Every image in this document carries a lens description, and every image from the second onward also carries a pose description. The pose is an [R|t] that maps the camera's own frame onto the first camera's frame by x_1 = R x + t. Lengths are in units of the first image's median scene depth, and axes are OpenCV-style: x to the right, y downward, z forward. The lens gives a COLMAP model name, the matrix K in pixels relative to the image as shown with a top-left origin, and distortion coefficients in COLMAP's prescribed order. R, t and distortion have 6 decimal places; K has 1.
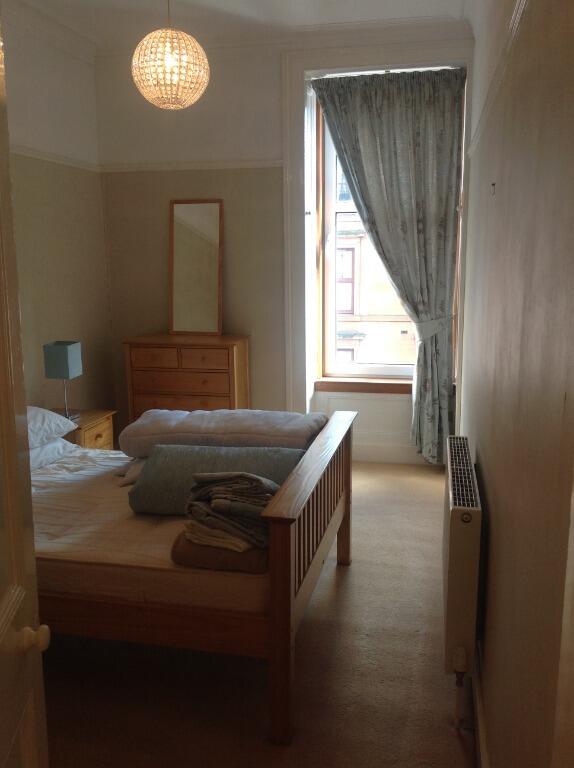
lens RADIAL K [[726.7, 0, 287.0], [0, 726.7, 384.0], [0, 0, 1]] dist [0.127386, -0.345485]
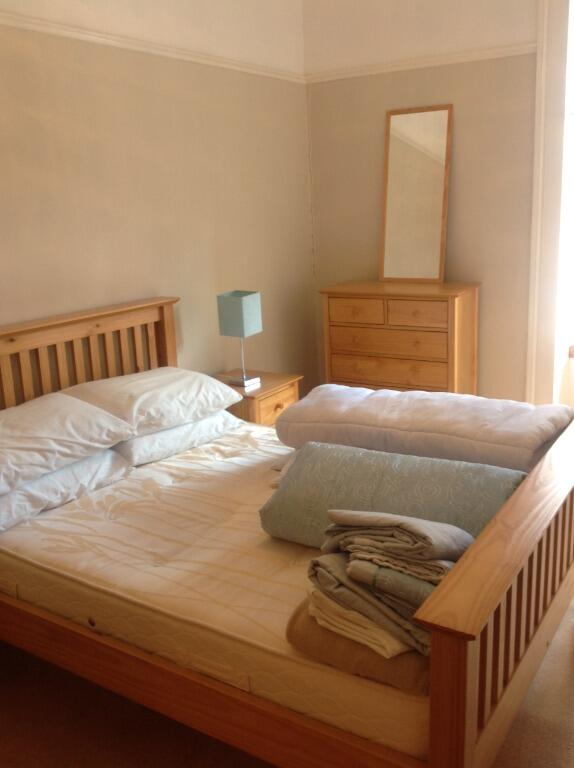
lens RADIAL K [[726.7, 0, 287.0], [0, 726.7, 384.0], [0, 0, 1]] dist [0.127386, -0.345485]
pose [[0.939857, 0.054050, -0.337266, 0.033739], [-0.027259, 0.996120, 0.083673, -0.028167], [0.340480, -0.069447, 0.937684, 0.278833]]
